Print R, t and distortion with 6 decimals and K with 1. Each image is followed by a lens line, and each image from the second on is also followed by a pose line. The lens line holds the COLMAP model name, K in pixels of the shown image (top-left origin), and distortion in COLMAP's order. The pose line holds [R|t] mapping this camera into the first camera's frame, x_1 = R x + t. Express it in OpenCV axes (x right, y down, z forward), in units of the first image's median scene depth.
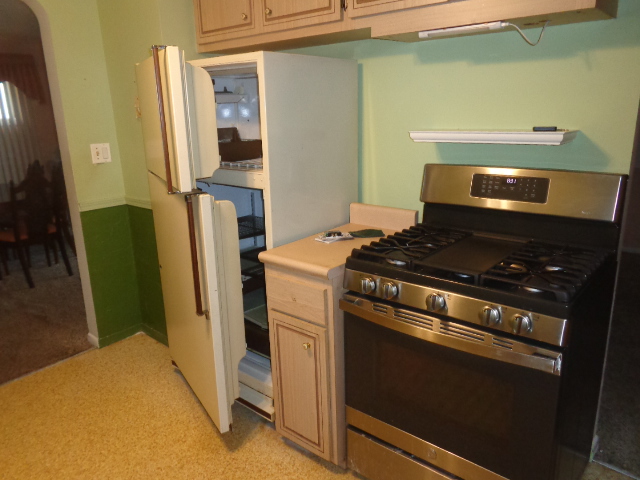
lens RADIAL K [[476.6, 0, 321.3], [0, 476.6, 236.5], [0, 0, 1]] dist [-0.003266, -0.000199]
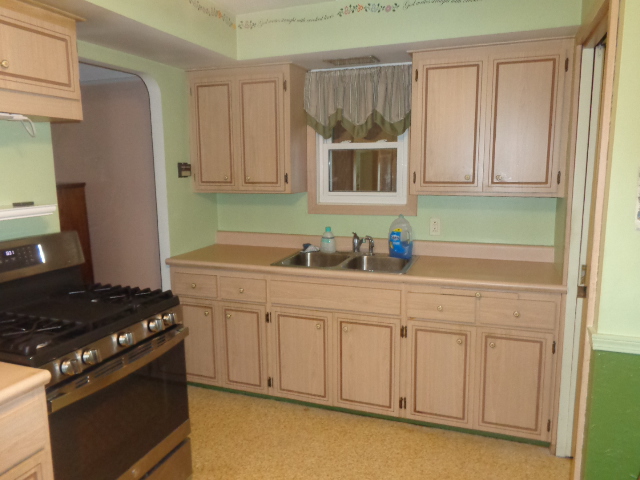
lens RADIAL K [[476.6, 0, 321.3], [0, 476.6, 236.5], [0, 0, 1]] dist [-0.003266, -0.000199]
pose [[-0.340003, -0.111256, 0.933820, -0.769741], [0.256562, 0.944337, 0.205923, -0.175328], [-0.904751, 0.309597, -0.292533, 0.604235]]
